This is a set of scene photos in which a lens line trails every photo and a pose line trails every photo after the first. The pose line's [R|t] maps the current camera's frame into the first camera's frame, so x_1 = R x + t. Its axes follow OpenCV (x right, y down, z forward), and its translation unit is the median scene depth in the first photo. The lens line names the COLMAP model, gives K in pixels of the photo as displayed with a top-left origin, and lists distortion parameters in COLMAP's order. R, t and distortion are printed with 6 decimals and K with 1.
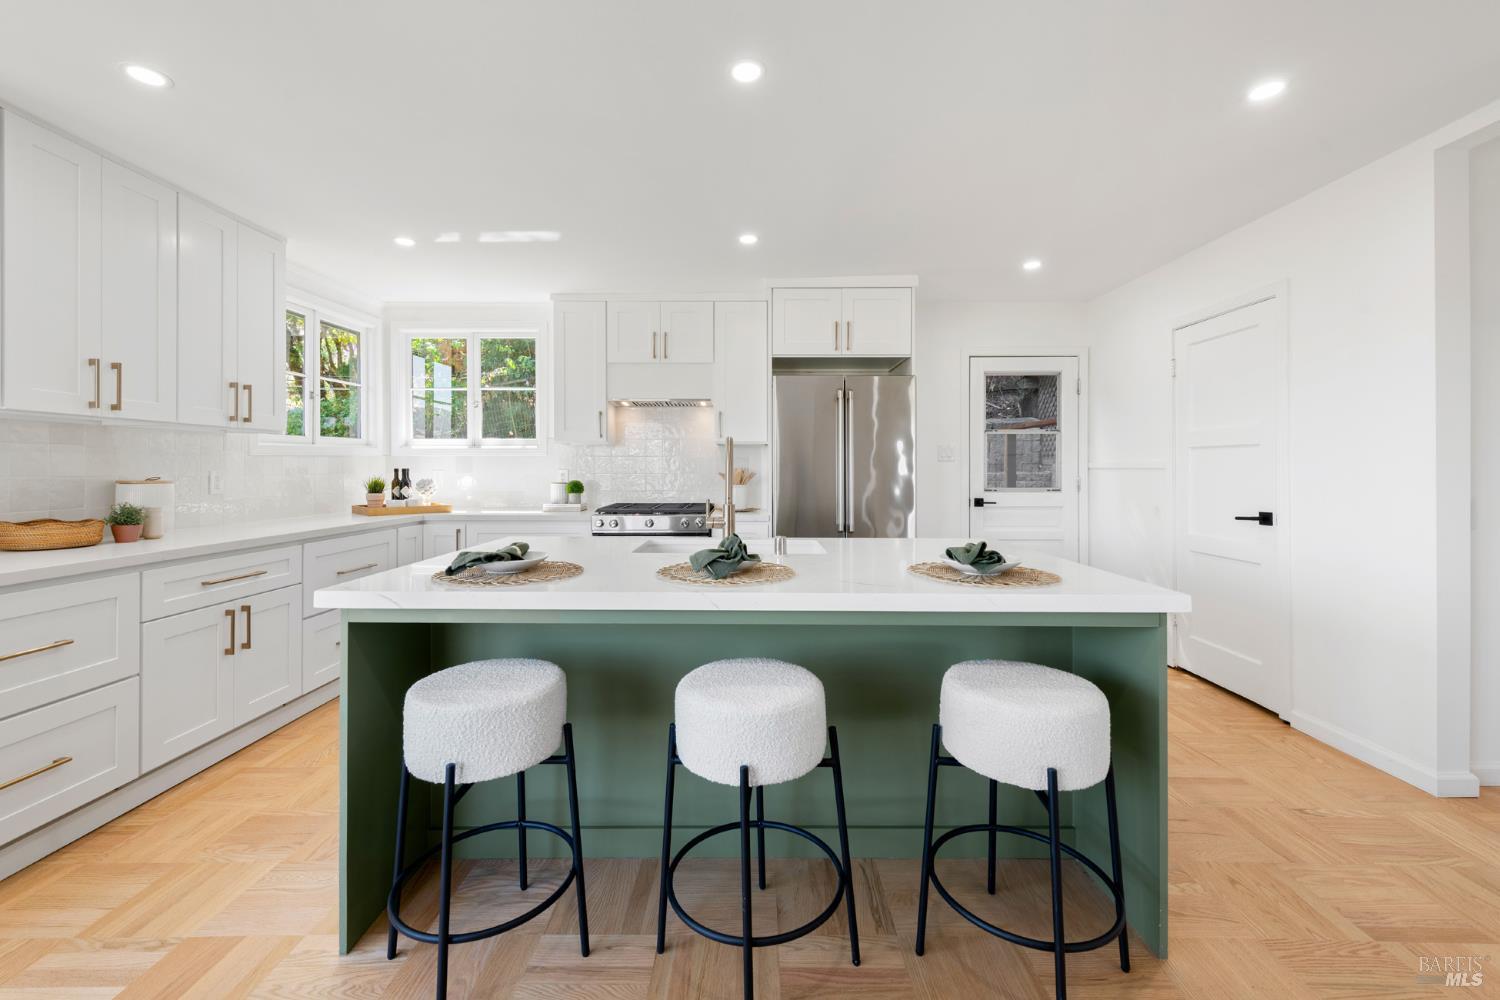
lens RADIAL K [[617.1, 0, 751.9], [0, 617.1, 463.5], [0, 0, 1]] dist [-0.000043, 0.000005]
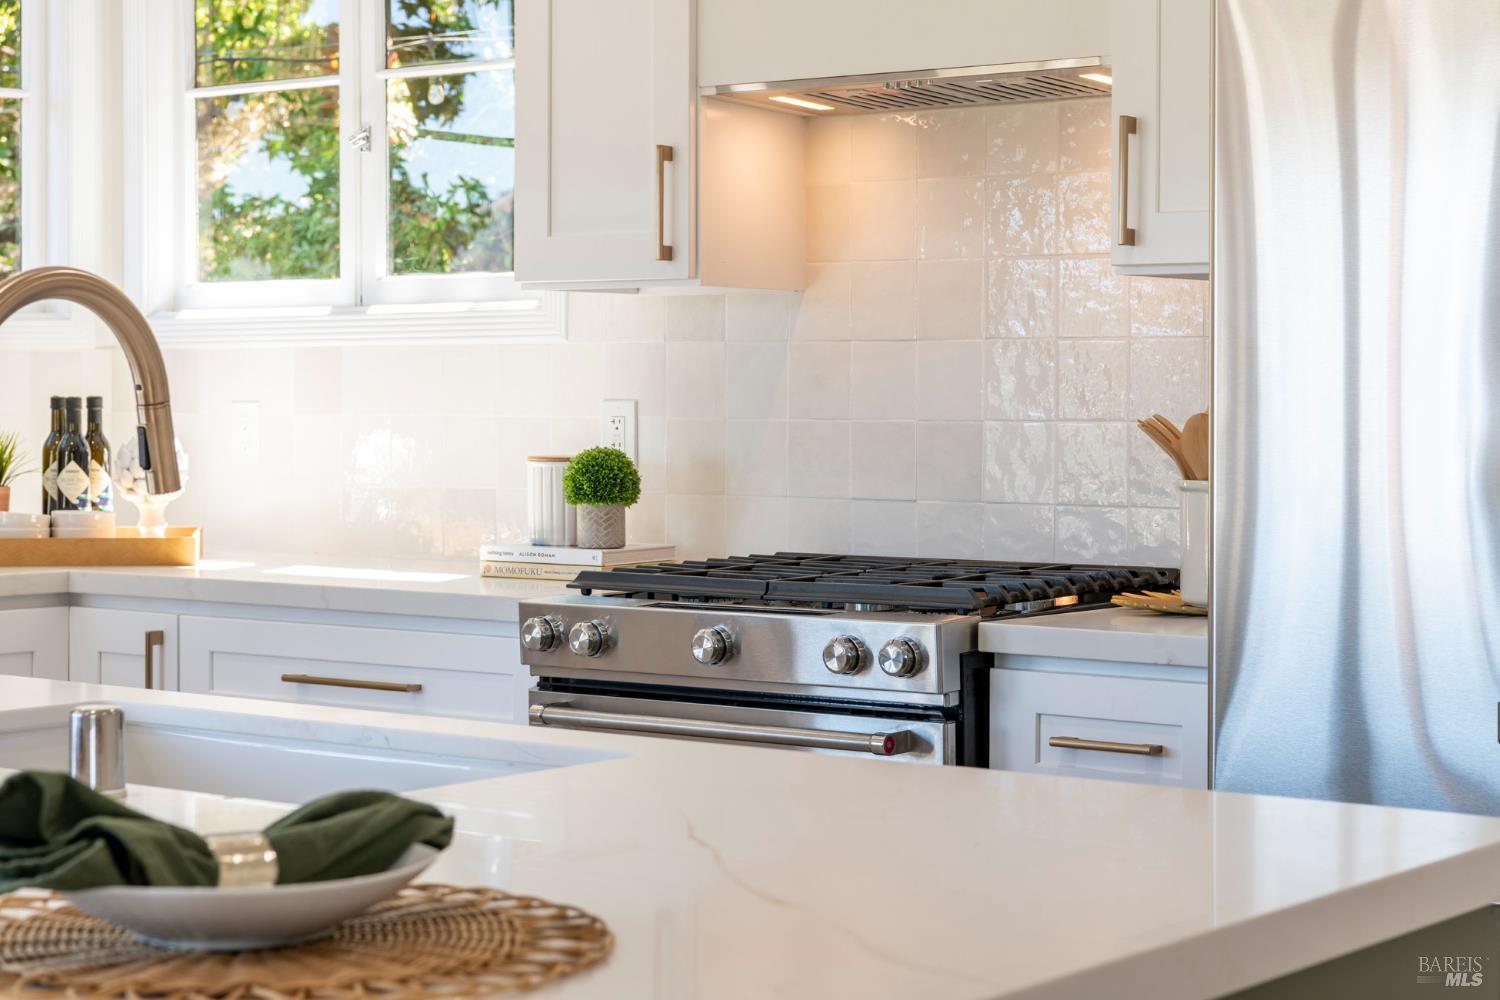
lens RADIAL K [[2971.5, 0, 748.0], [0, 2971.5, 395.6], [0, 0, 1]] dist [0.034493, 0.044971]
pose [[0.791383, 0.001597, -0.611318, 0.451449], [0.004450, 0.999955, 0.008374, -0.001828], [0.611304, -0.009347, 0.791340, 0.151359]]
